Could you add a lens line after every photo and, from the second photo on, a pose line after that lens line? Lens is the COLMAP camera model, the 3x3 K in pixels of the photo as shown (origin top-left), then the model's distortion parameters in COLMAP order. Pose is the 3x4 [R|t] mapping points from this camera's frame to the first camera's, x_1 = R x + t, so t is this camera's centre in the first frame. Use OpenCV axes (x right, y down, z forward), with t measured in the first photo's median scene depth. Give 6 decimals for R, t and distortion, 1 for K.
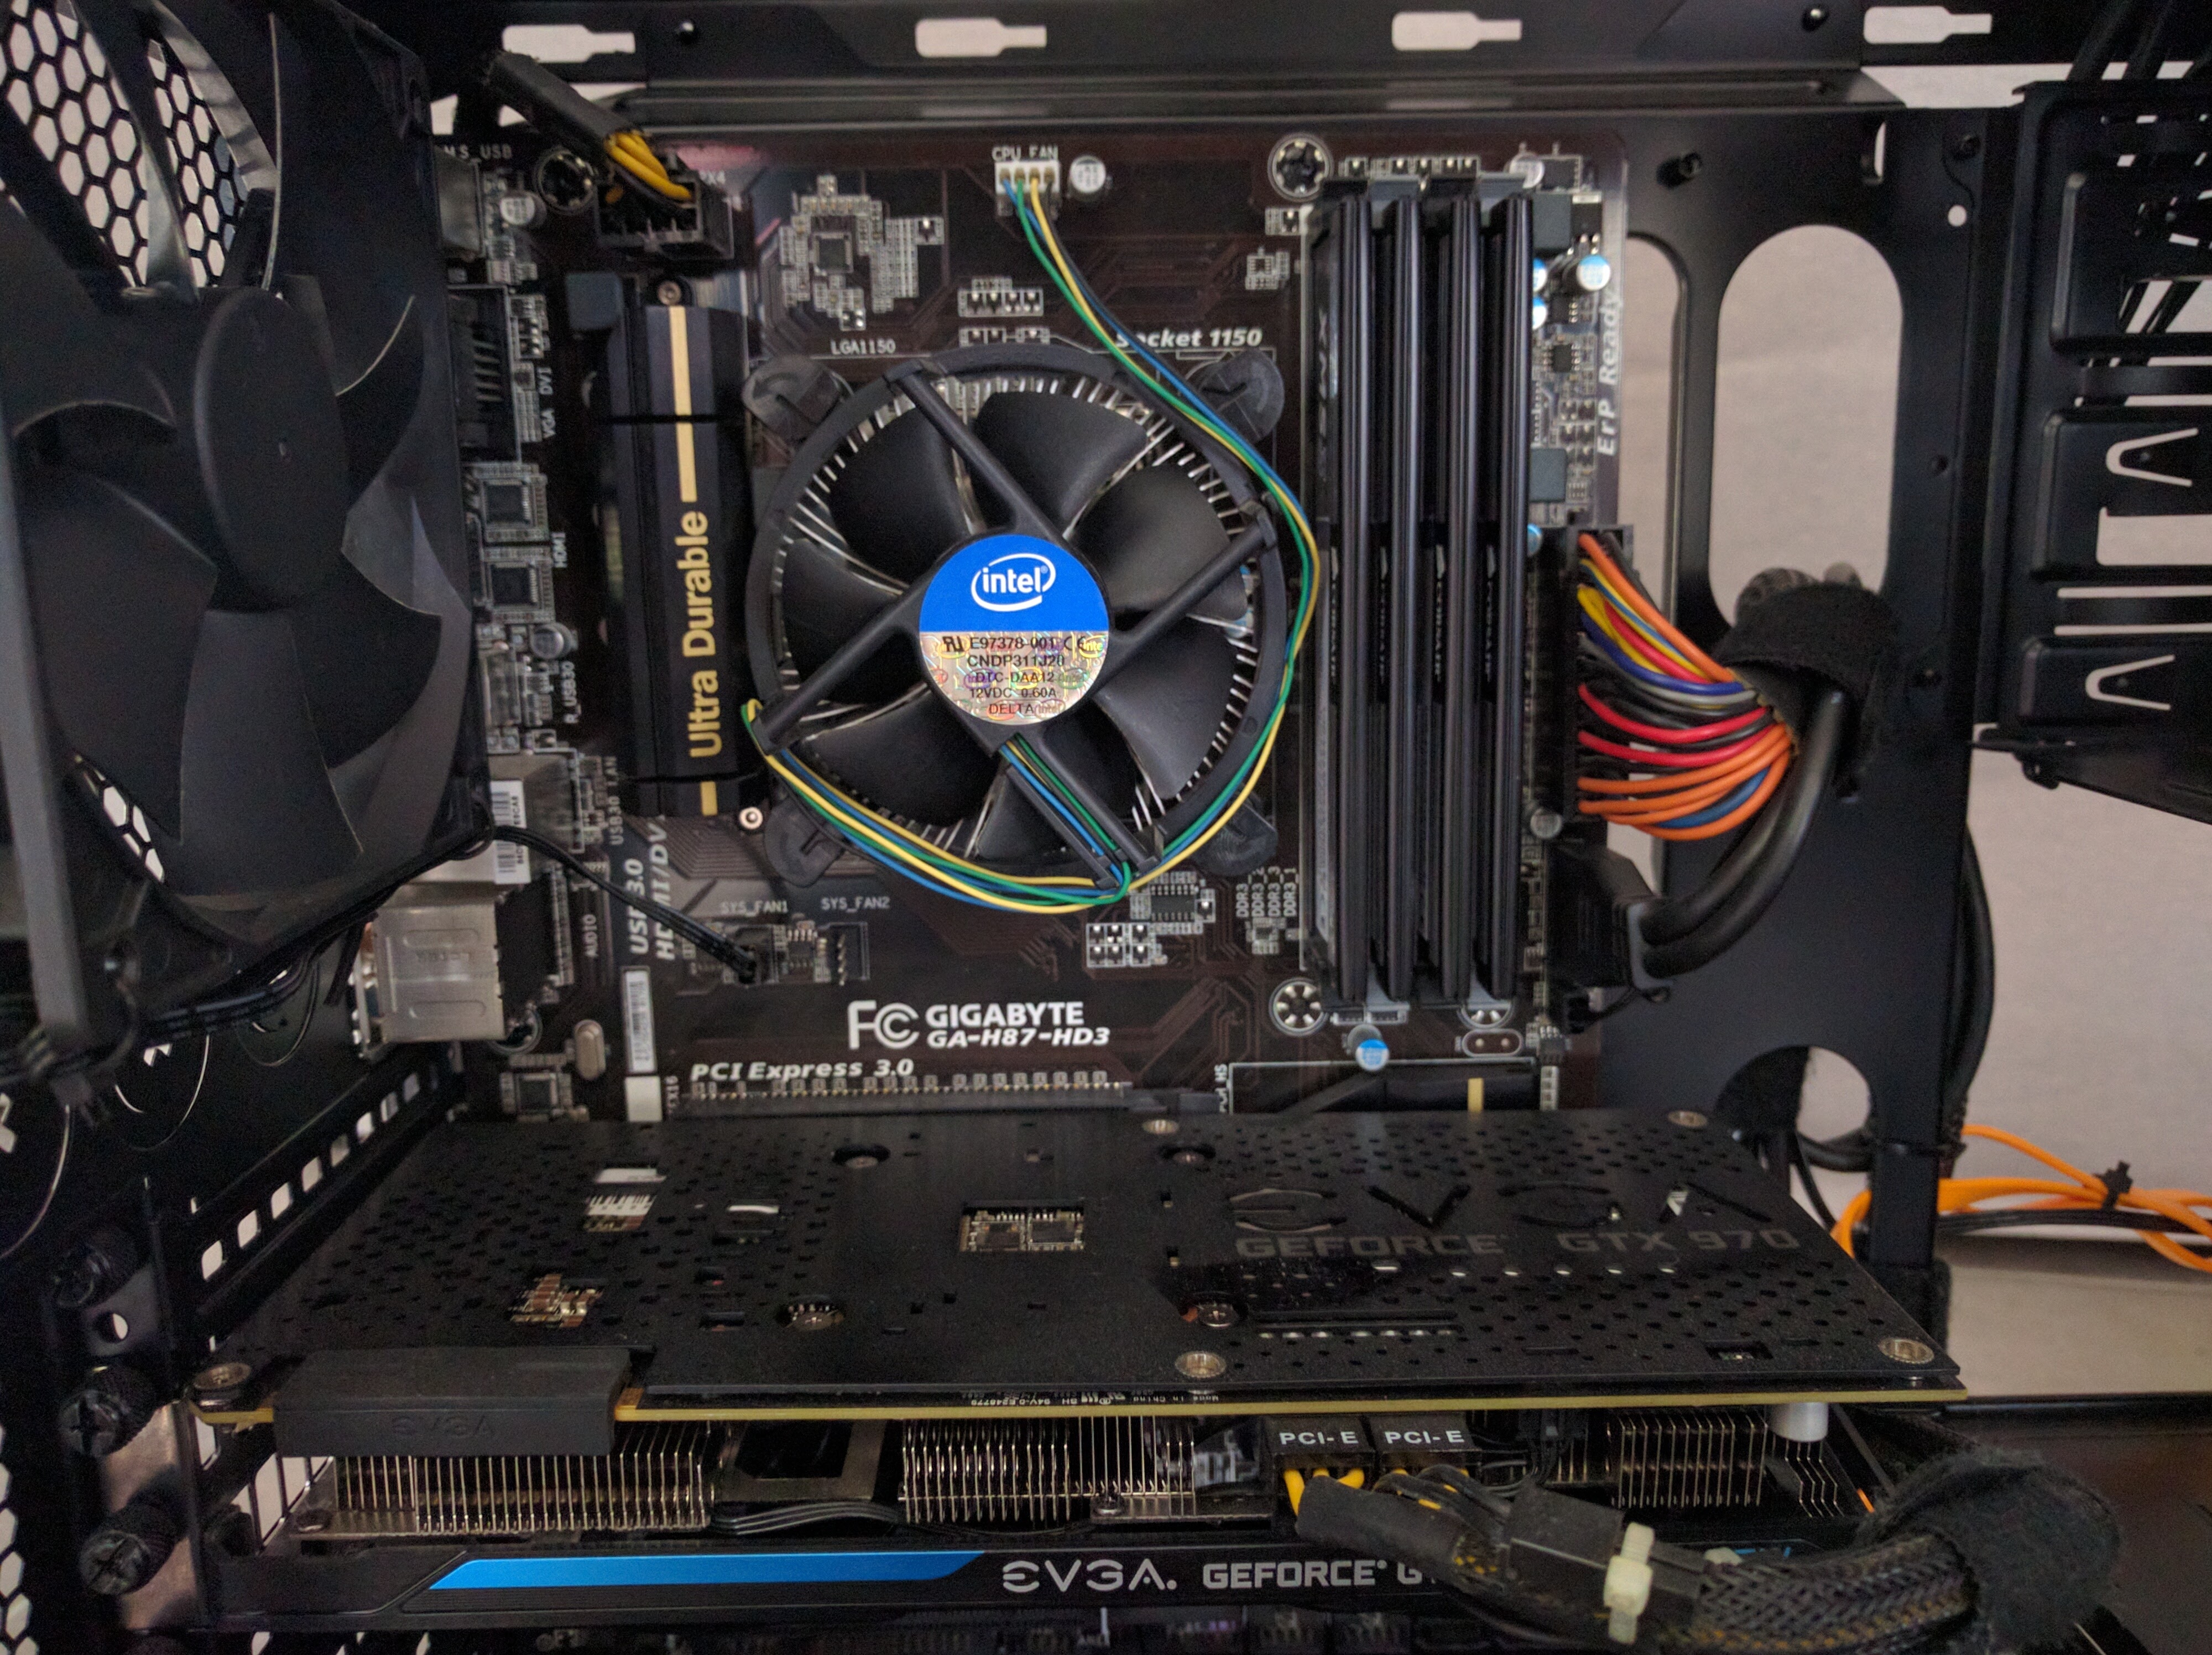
lens RADIAL K [[1720.8, 0, 1106.0], [0, 1720.8, 827.5], [0, 0, 1]] dist [0.004704, -0.006257]
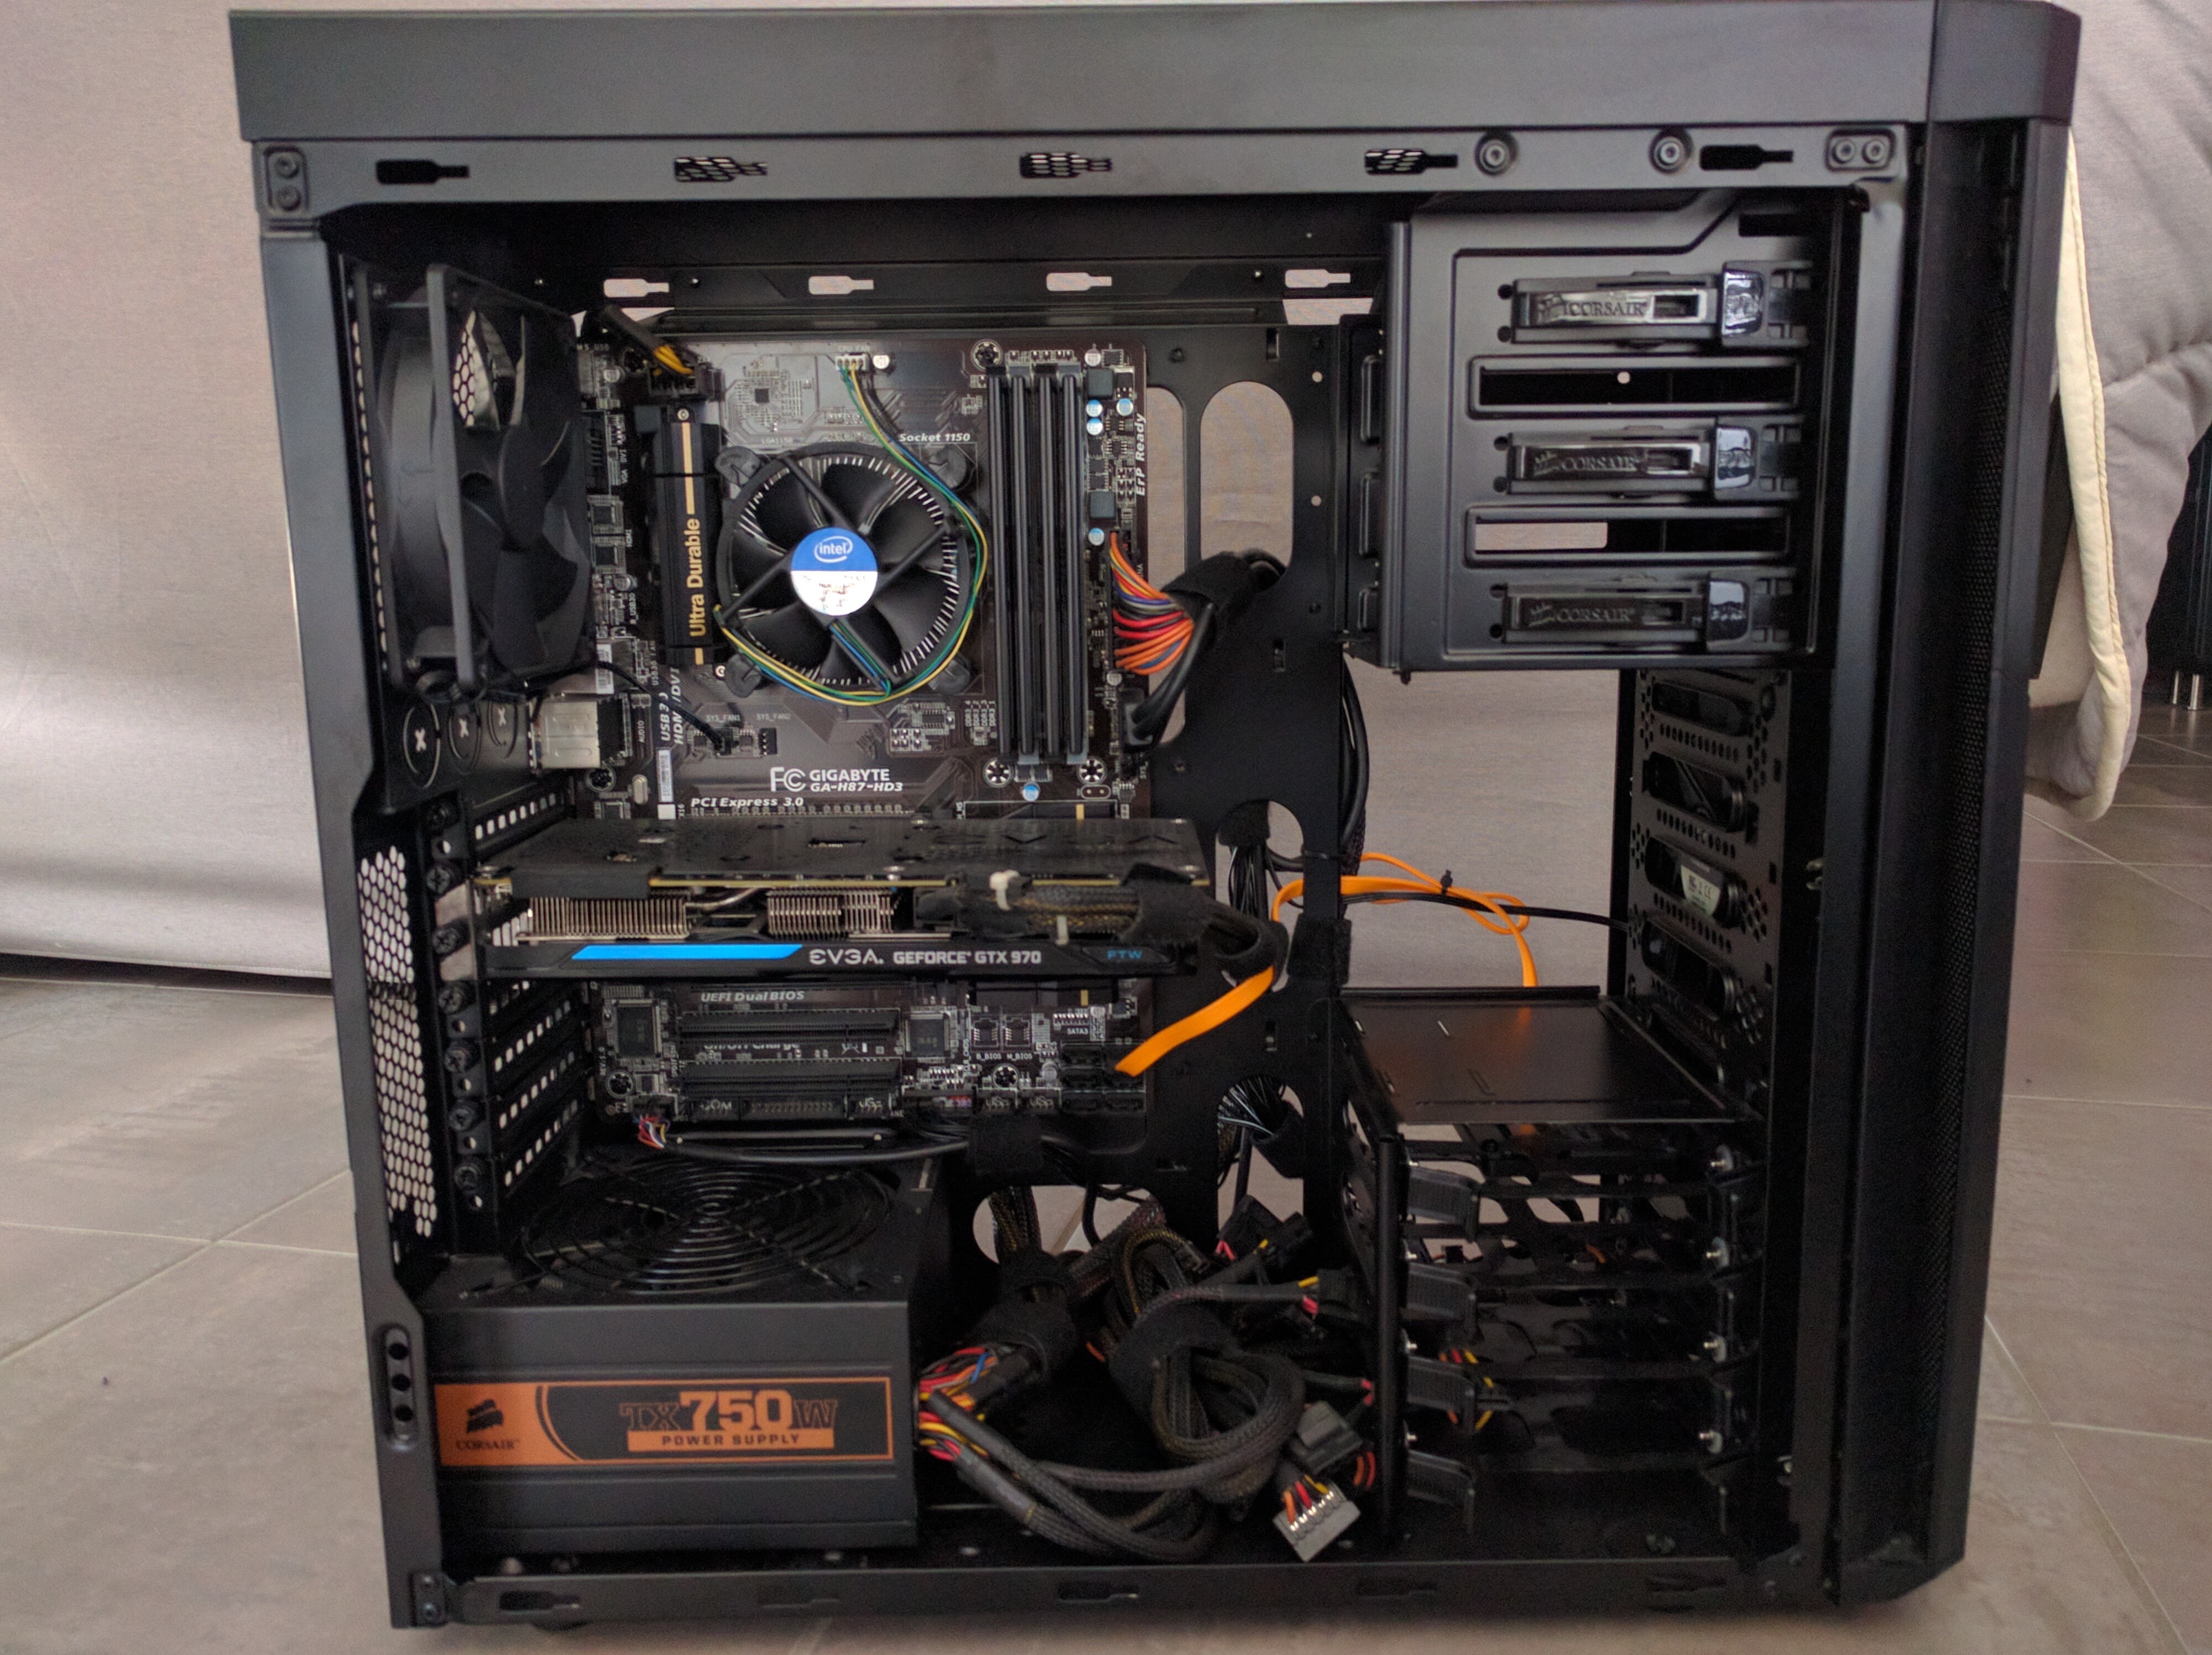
lens RADIAL K [[1727.4, 0, 1106.0], [0, 1727.4, 827.5], [0, 0, 1]] dist [0.048271, -0.010587]
pose [[0.999688, 0.008354, -0.023549, 0.310816], [-0.008959, 0.999629, -0.025713, 0.238230], [0.023326, 0.025916, 0.999392, -1.073926]]
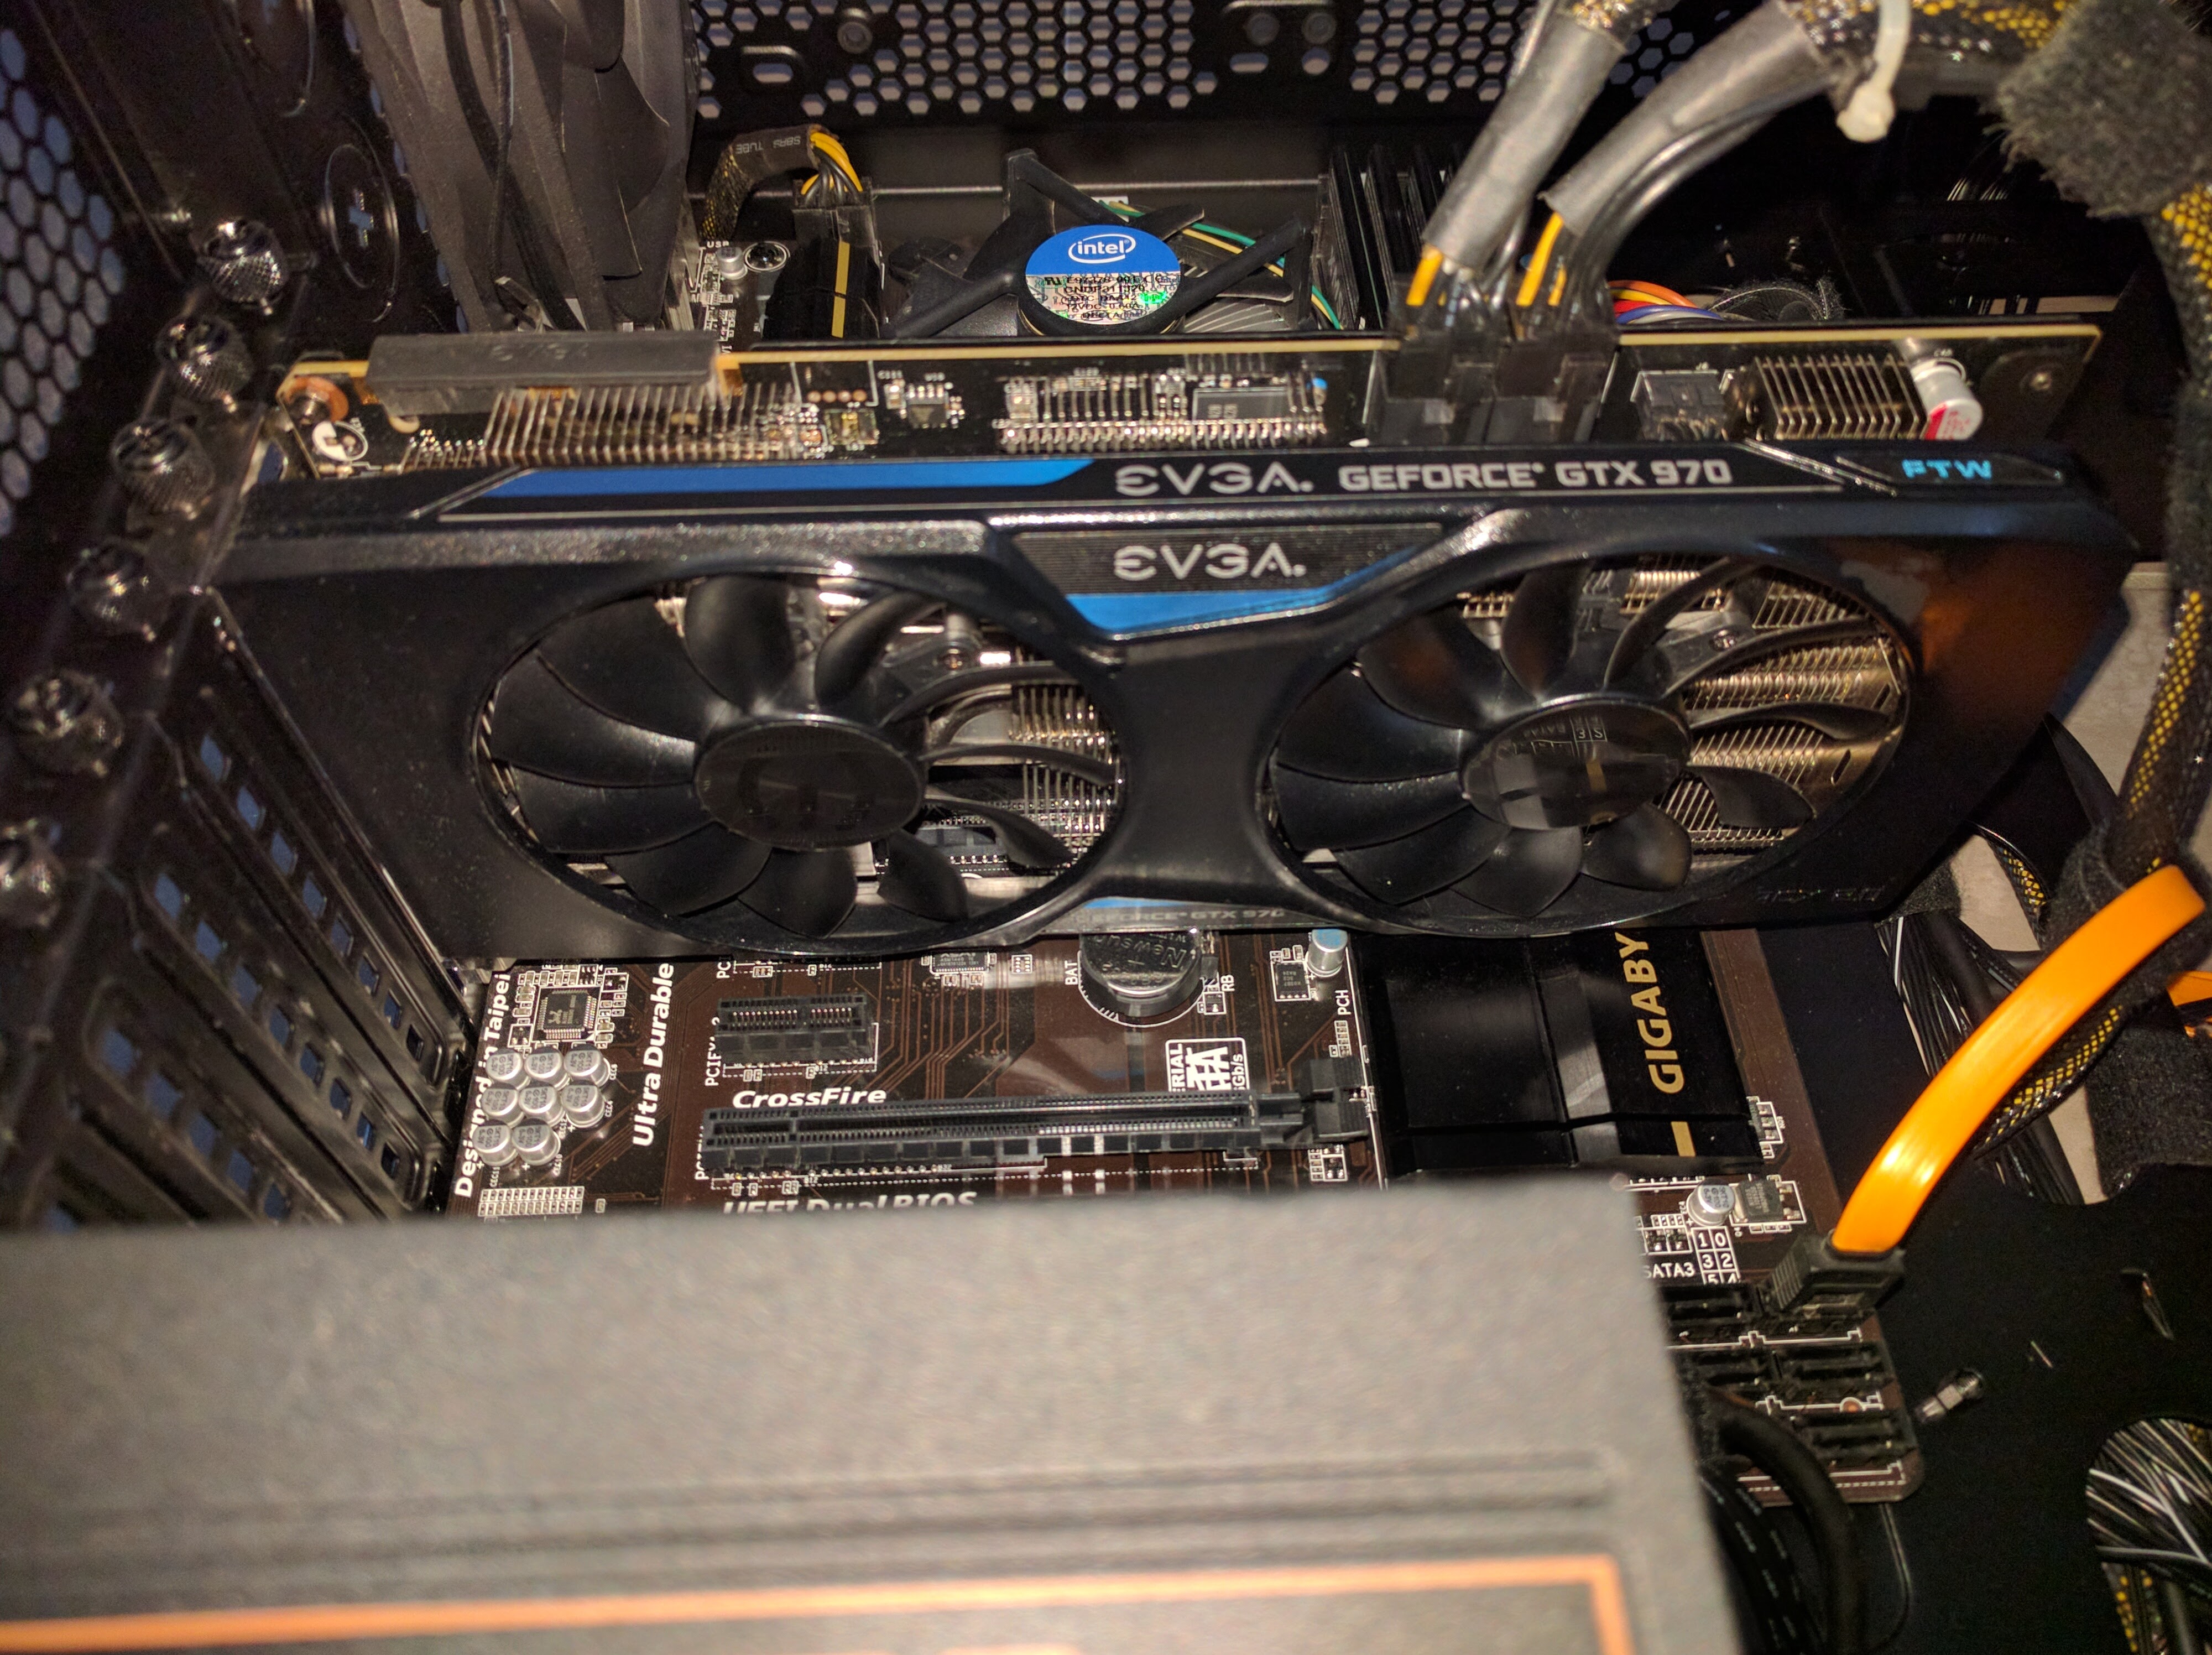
lens RADIAL K [[1720.8, 0, 1106.0], [0, 1720.8, 827.5], [0, 0, 1]] dist [0.004704, -0.006257]
pose [[0.999626, -0.027261, -0.002004, -0.052444], [0.017167, 0.683171, -0.730056, 0.923070], [0.021271, 0.729749, 0.683384, 0.395529]]
